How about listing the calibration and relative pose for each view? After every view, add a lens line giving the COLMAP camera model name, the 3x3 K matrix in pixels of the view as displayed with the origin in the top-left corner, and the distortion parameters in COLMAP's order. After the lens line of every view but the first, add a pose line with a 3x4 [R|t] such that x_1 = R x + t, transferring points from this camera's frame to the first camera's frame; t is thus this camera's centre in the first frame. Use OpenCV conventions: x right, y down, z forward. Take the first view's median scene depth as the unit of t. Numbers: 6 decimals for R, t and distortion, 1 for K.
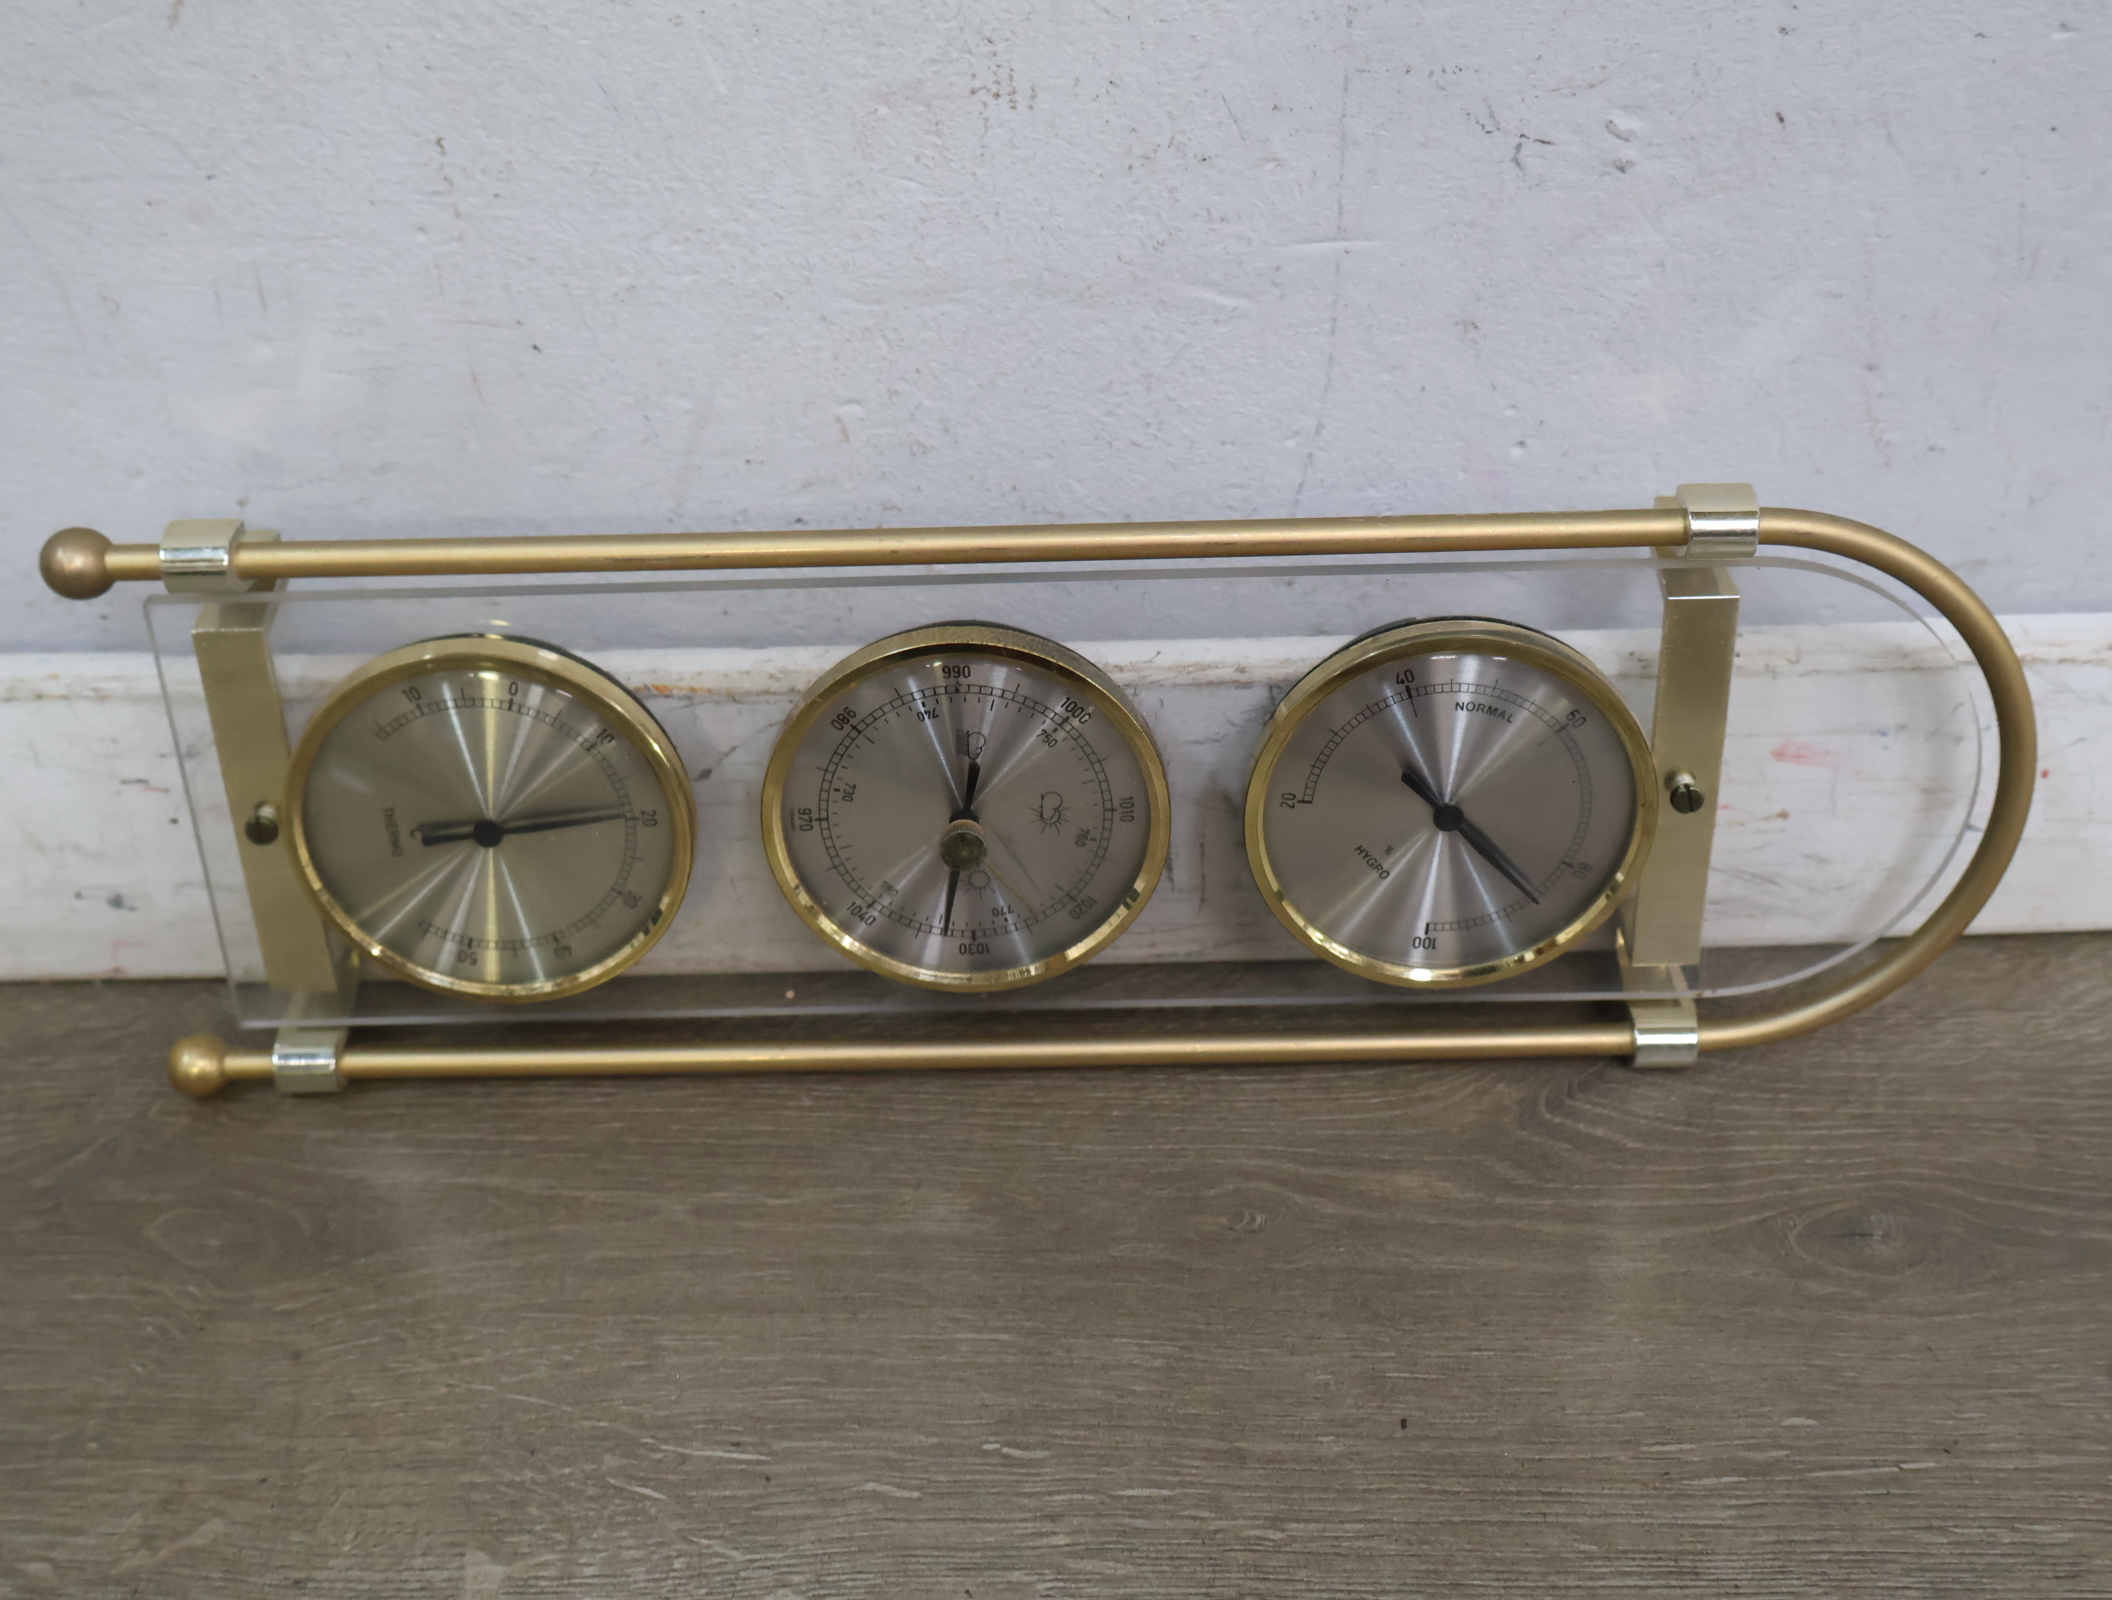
lens RADIAL K [[2511.5, 0, 1052.6], [0, 2511.5, 791.3], [0, 0, 1]] dist [0.004219, -0.021010]
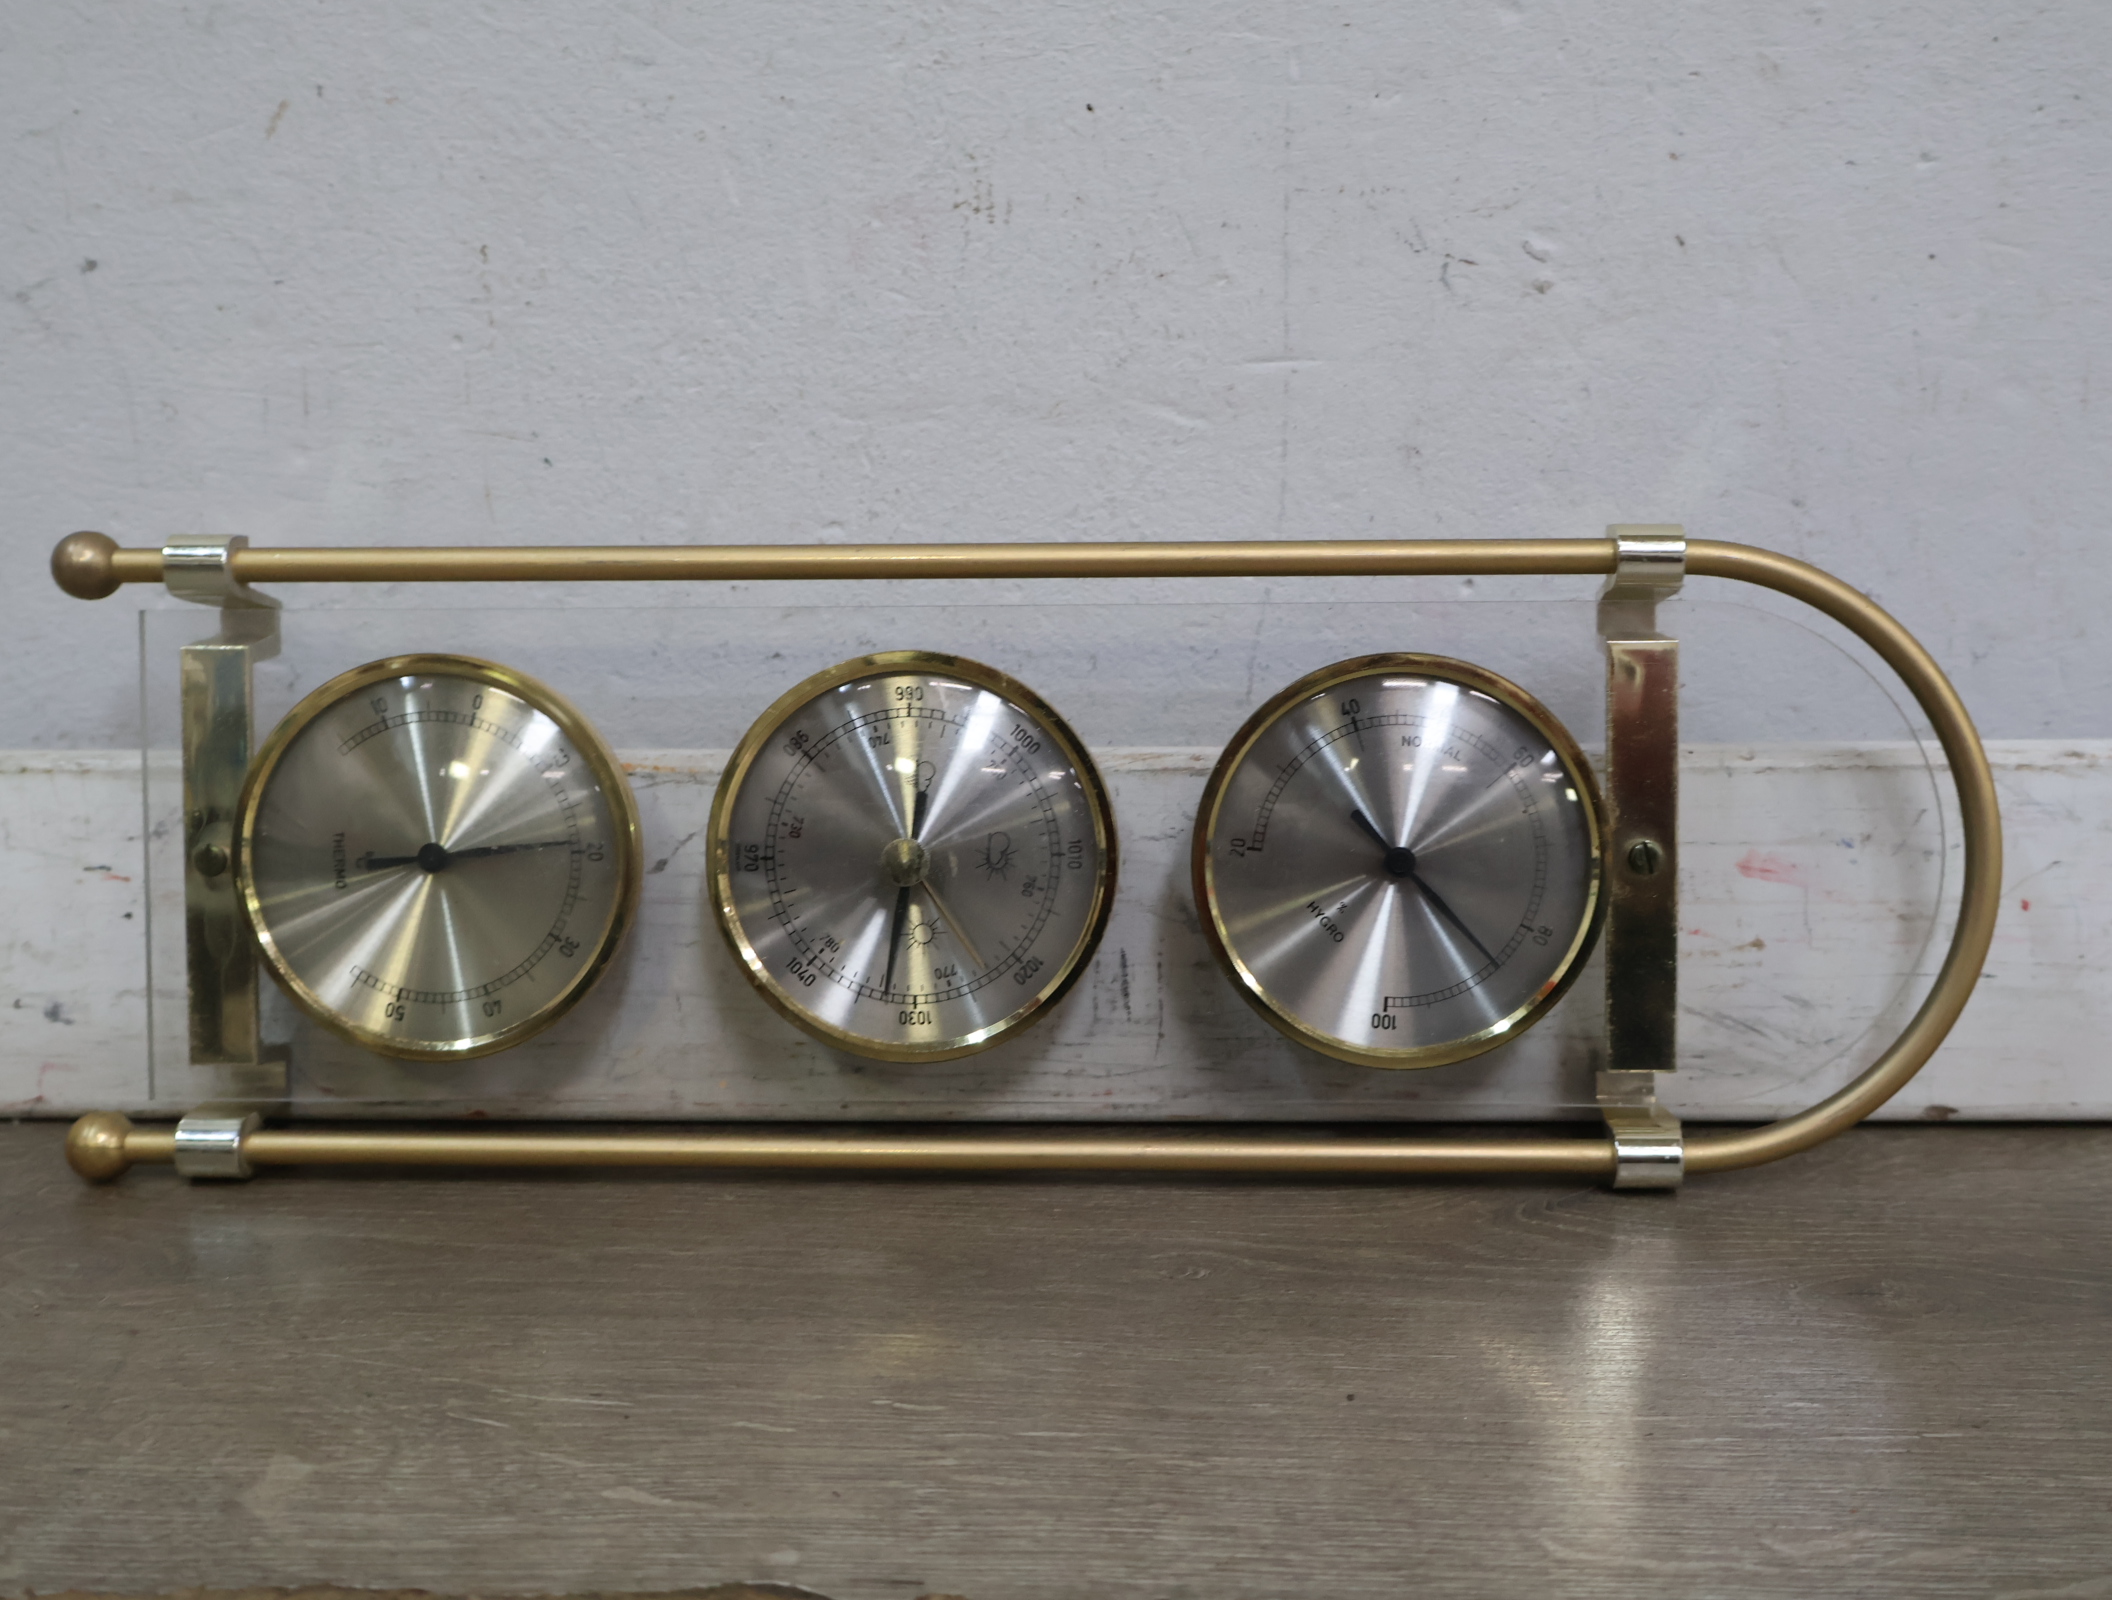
lens RADIAL K [[2527.0, 0, 1057.8], [0, 2527.0, 843.8], [0, 0, 1]] dist [0.003707, -0.020236]
pose [[0.998620, 0.026292, -0.045468, 0.068489], [-0.044133, 0.889408, -0.454980, 0.459550], [0.028477, 0.456358, 0.889340, 0.113549]]
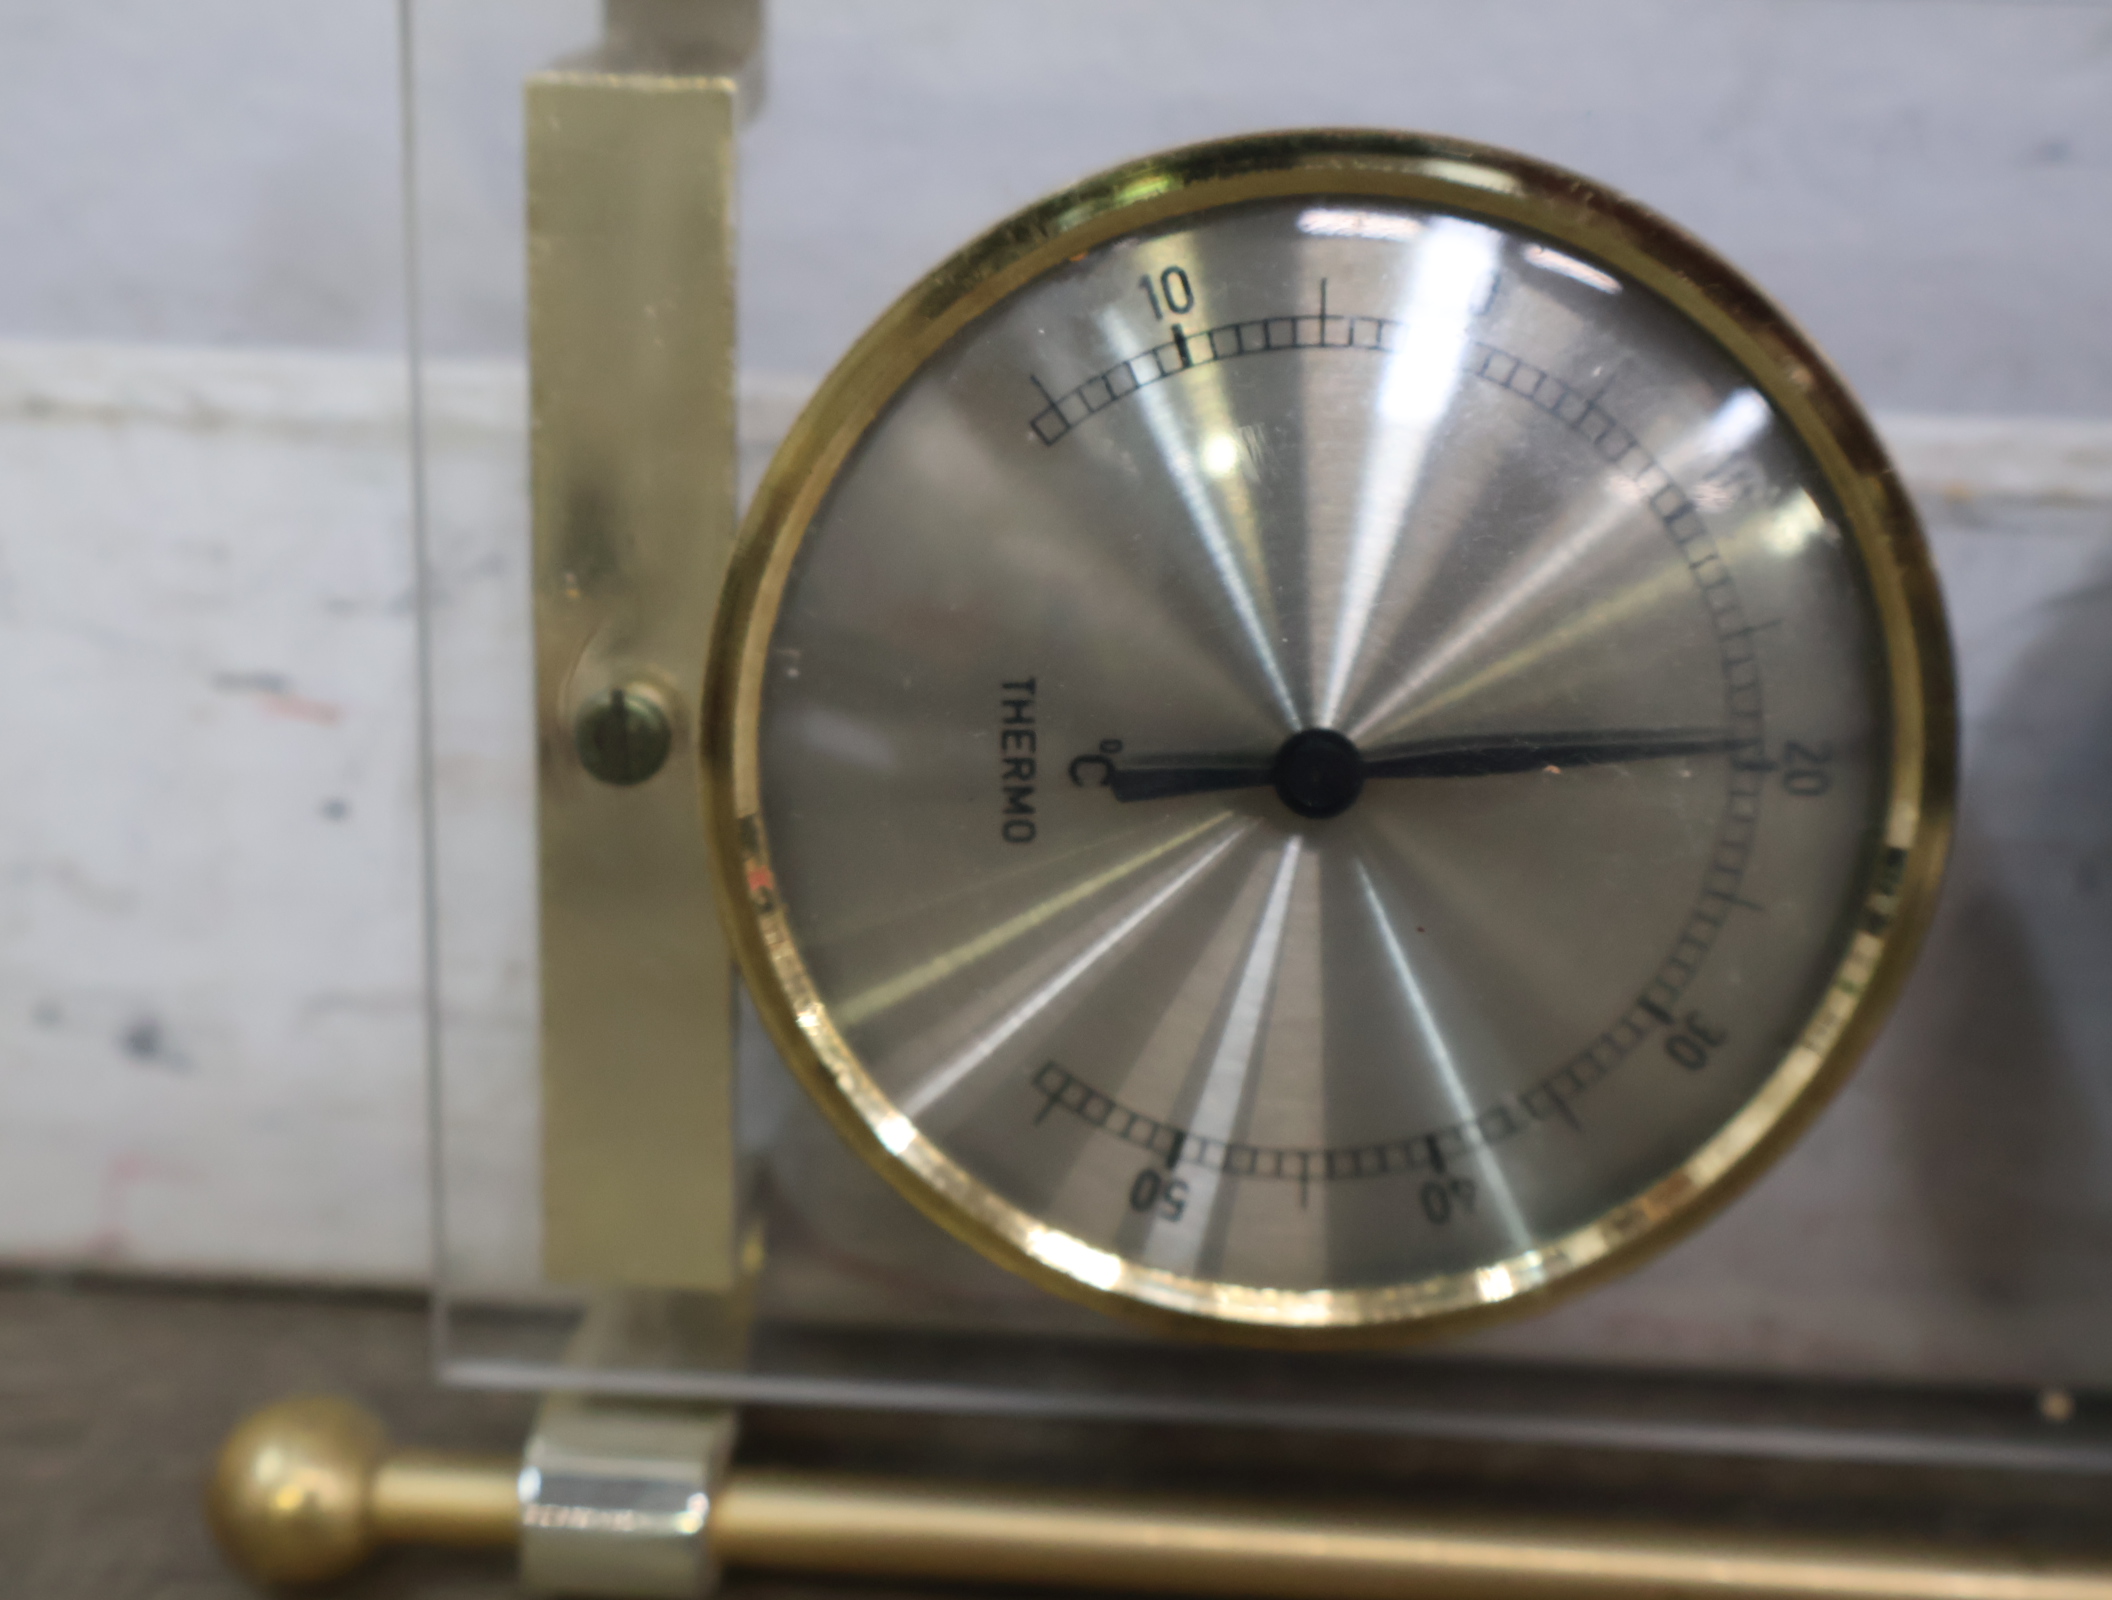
lens RADIAL K [[2511.5, 0, 1052.6], [0, 2511.5, 791.3], [0, 0, 1]] dist [0.004219, -0.021010]
pose [[0.997063, 0.070341, -0.030305, -0.250476], [-0.075970, 0.958582, -0.274497, 0.111685], [0.009742, 0.275993, 0.961110, 0.691588]]
